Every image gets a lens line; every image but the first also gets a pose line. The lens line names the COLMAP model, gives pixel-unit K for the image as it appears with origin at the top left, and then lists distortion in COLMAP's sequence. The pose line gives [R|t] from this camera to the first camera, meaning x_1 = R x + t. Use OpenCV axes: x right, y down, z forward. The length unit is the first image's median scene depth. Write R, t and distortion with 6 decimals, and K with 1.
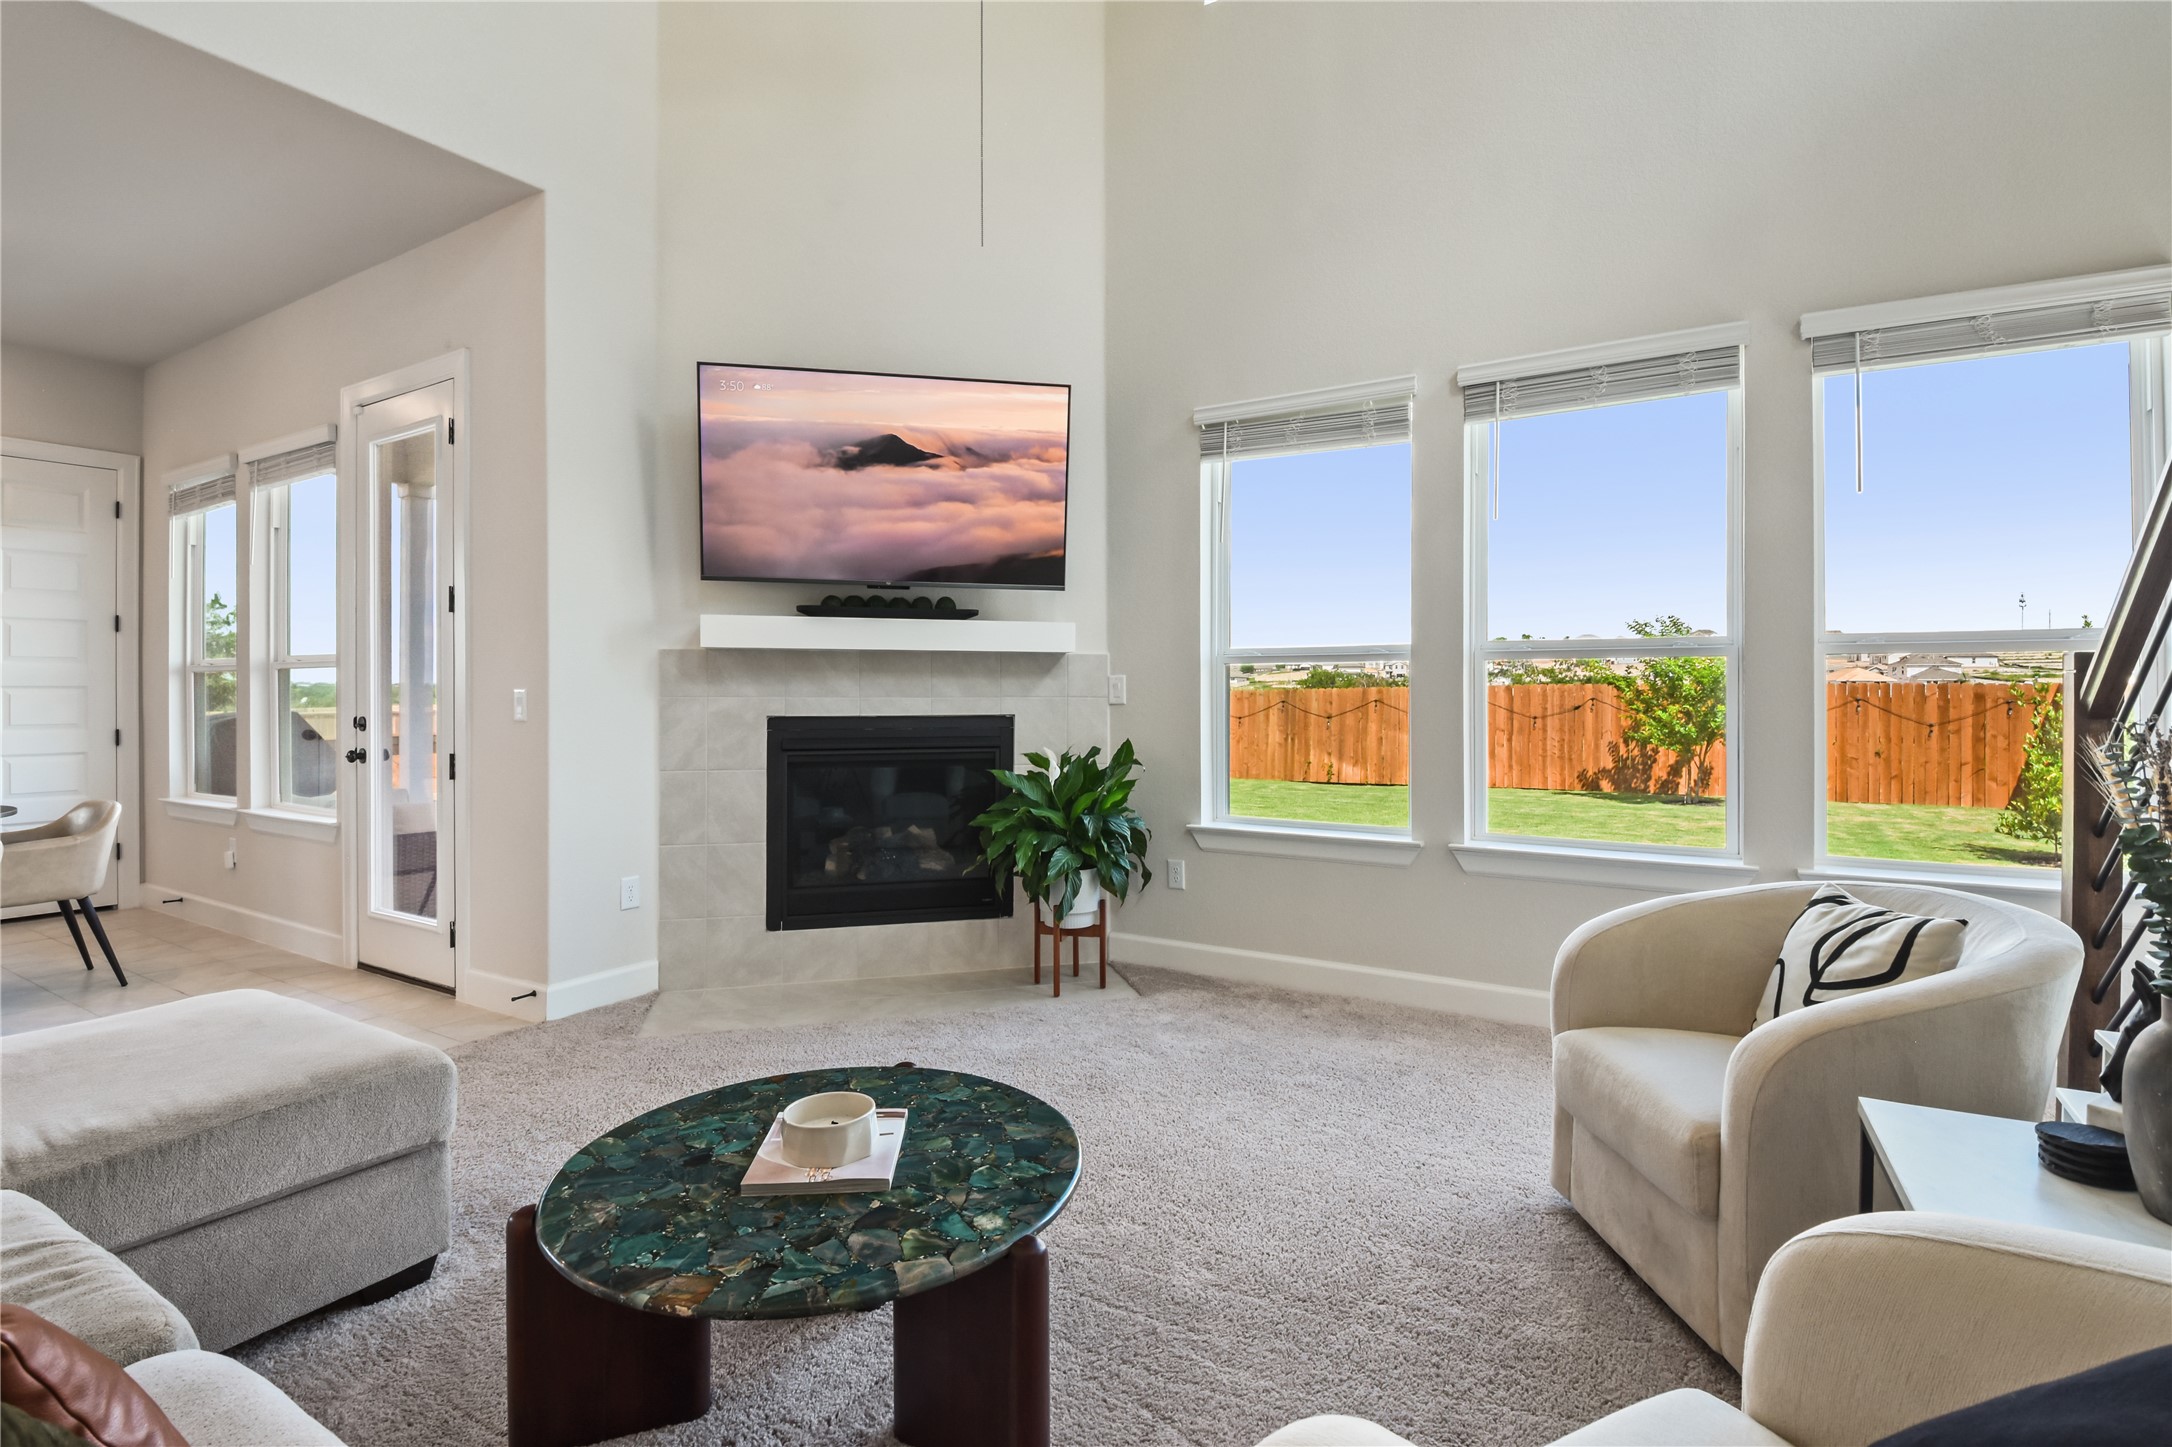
lens RADIAL K [[1035.3, 0, 1100.3], [0, 1035.3, 704.6], [0, 0, 1]] dist [0.002874, -0.001721]
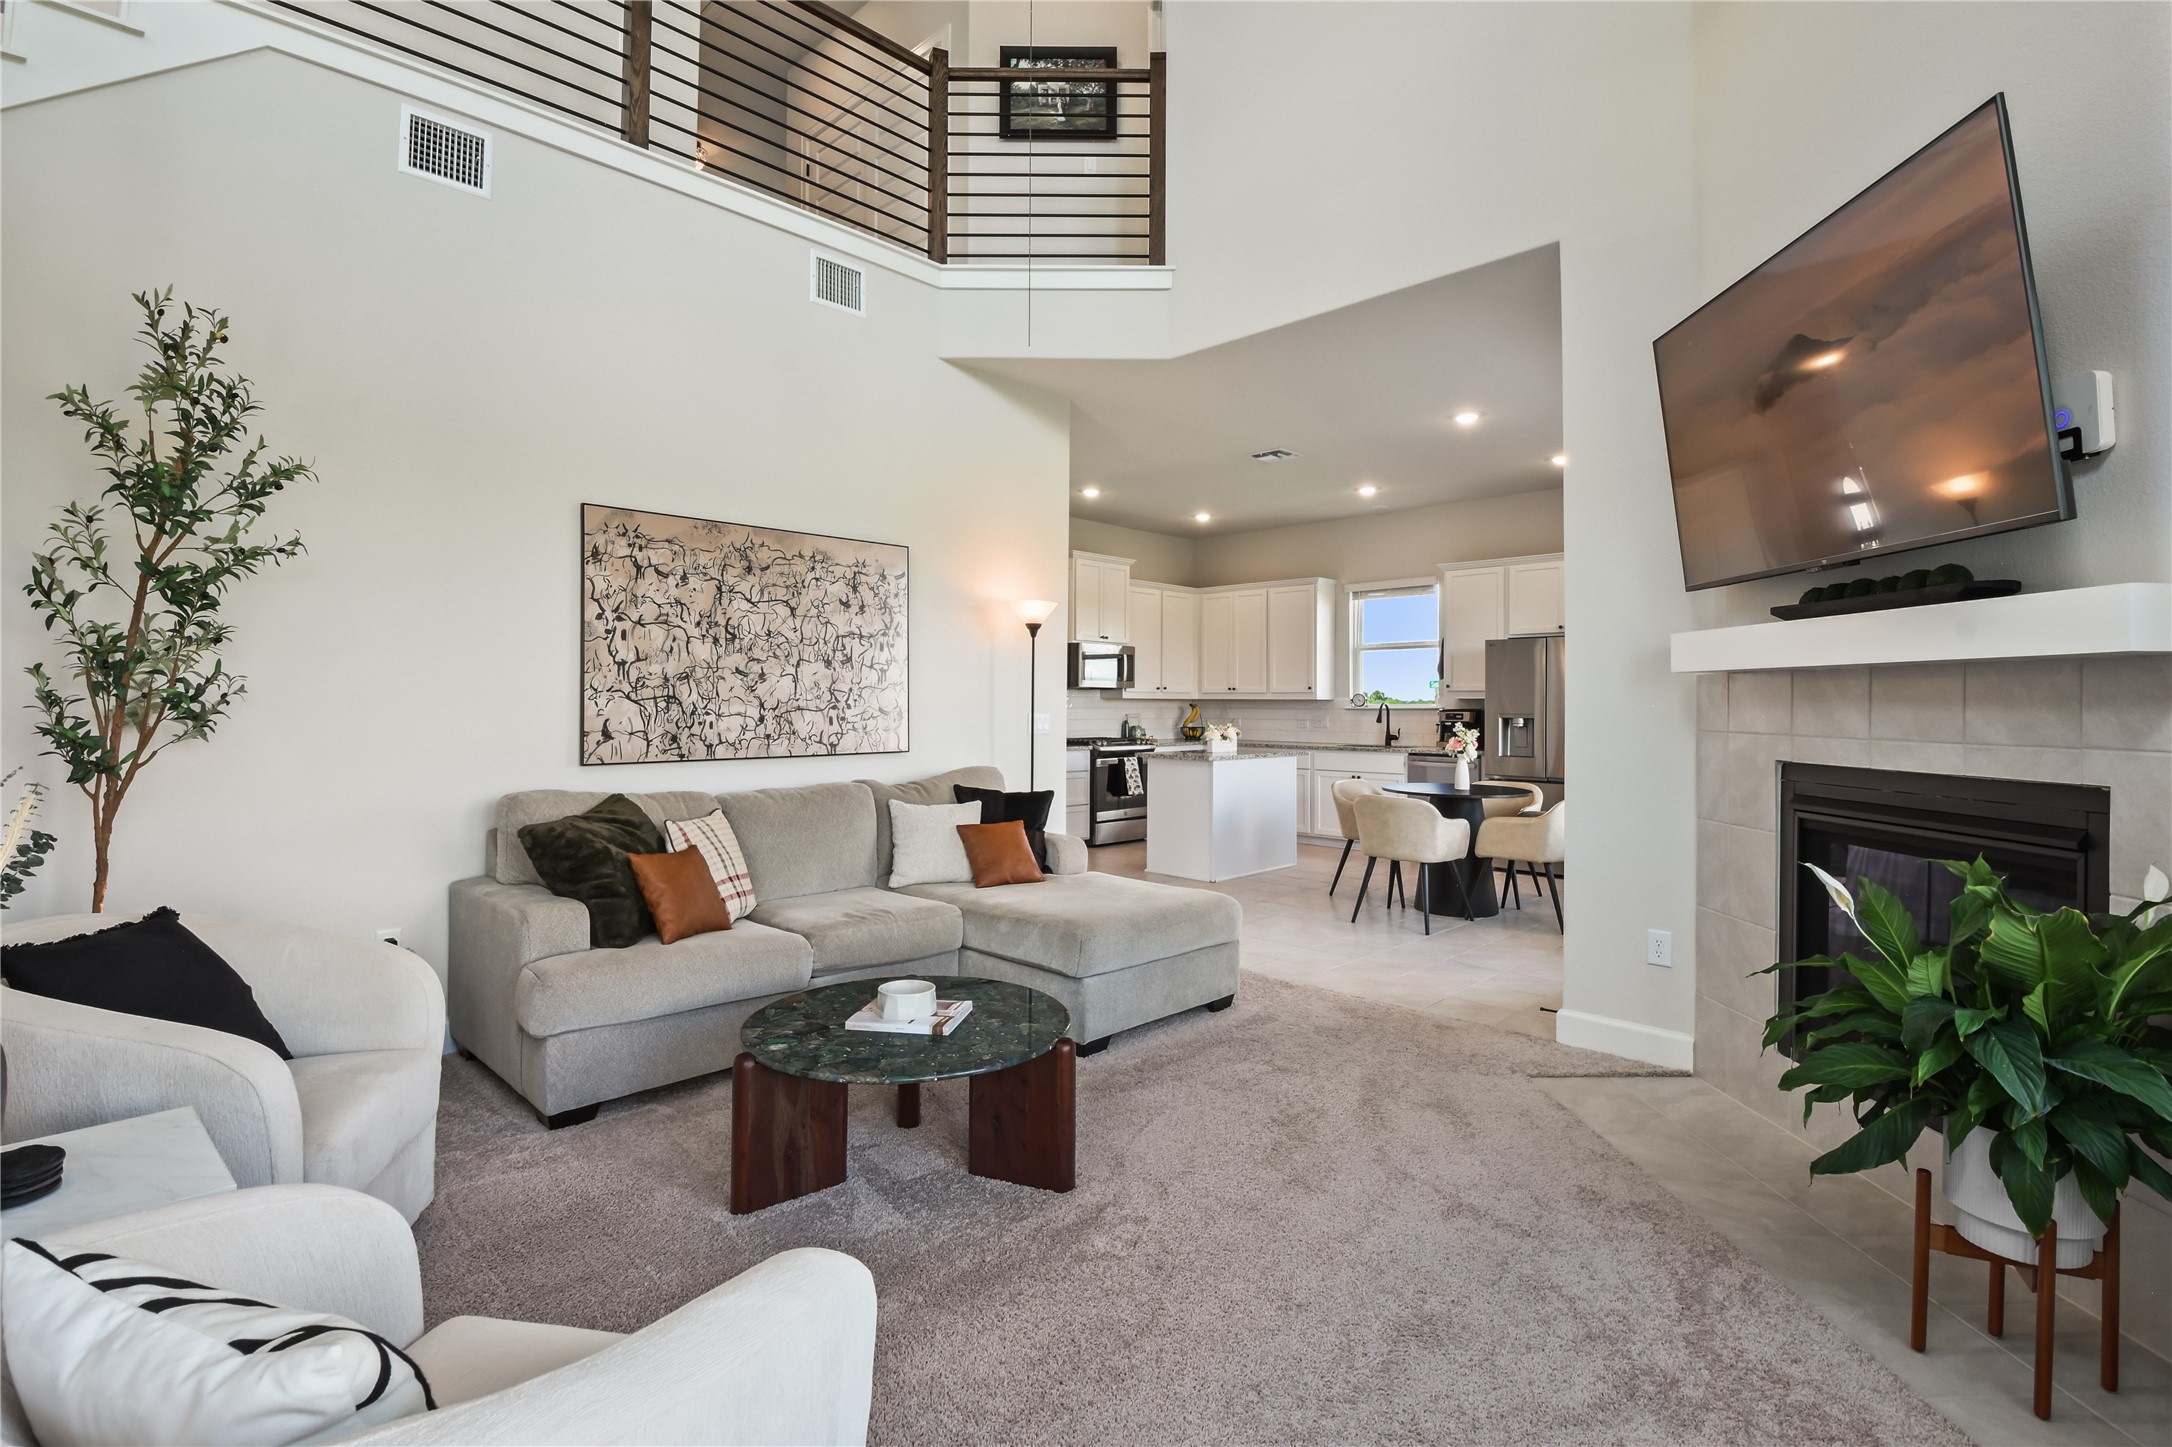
lens RADIAL K [[1035.3, 0, 1070.2], [0, 1035.3, 701.3], [0, 0, 1]] dist [0.002874, -0.001721]
pose [[-0.241188, -0.002874, -0.970474, 0.474156], [-0.014701, 0.999892, 0.000692, -0.021794], [0.970367, 0.014434, -0.241204, 0.627658]]
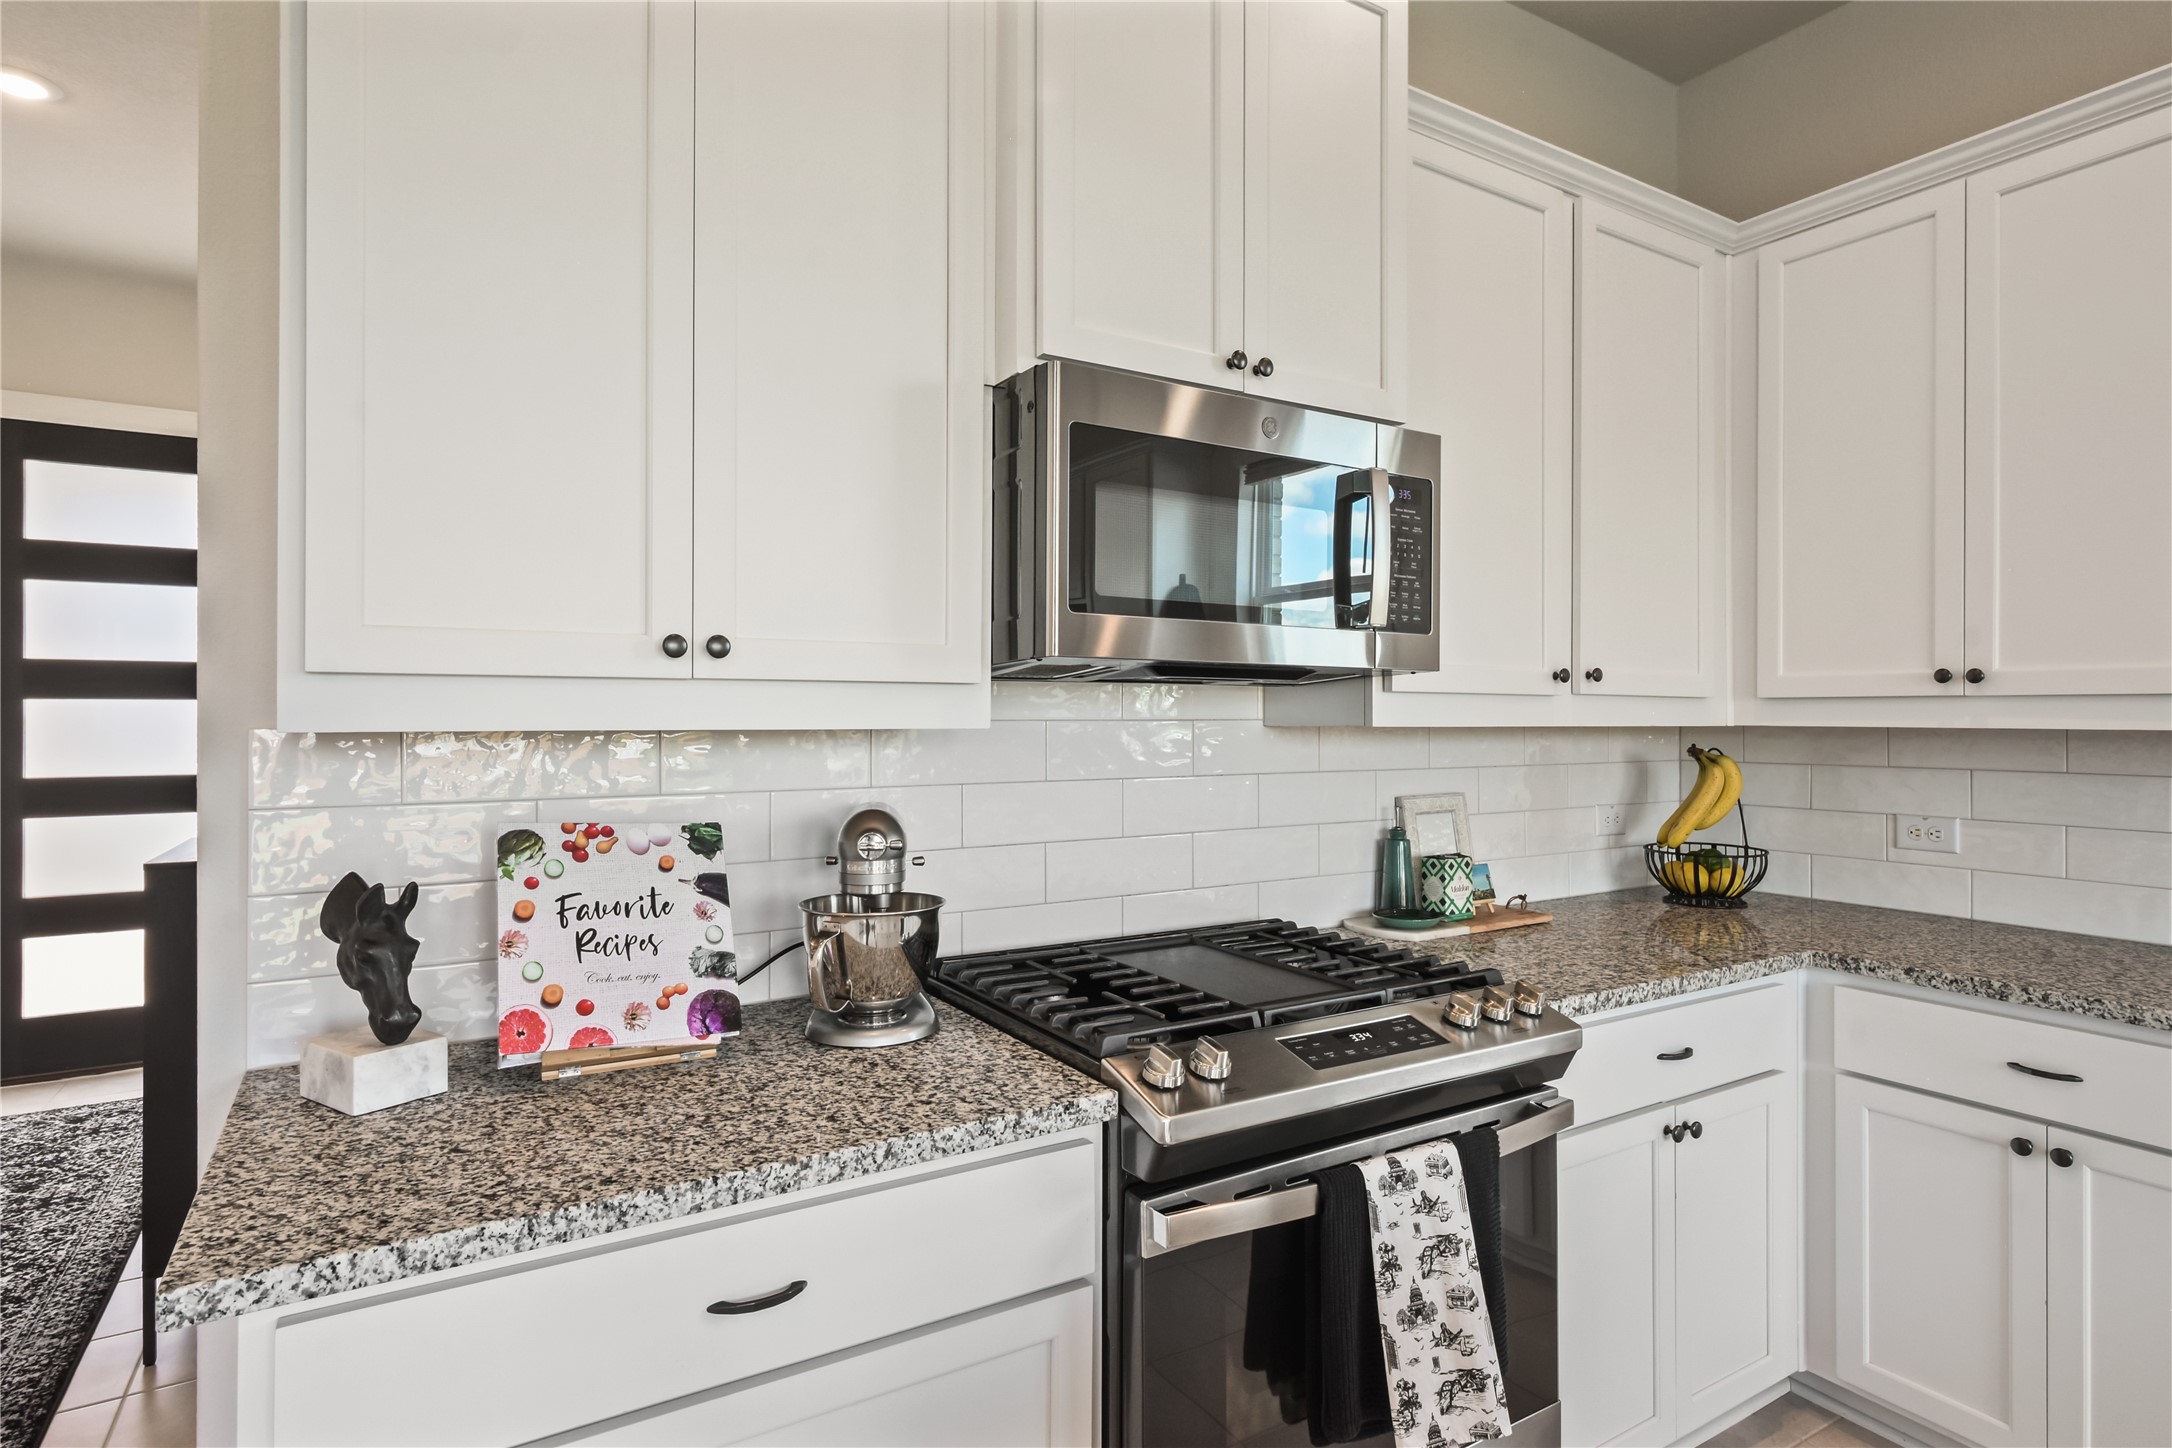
lens RADIAL K [[1111.4, 0, 1086.0], [0, 1111.4, 711.4], [0, 0, 1]] dist [0.000472, -0.001060]
pose [[-0.463095, -0.001042, -0.886308, -1.187803], [-0.010392, 0.999937, 0.004254, -0.035096], [0.886248, 0.011180, -0.463077, 0.319127]]
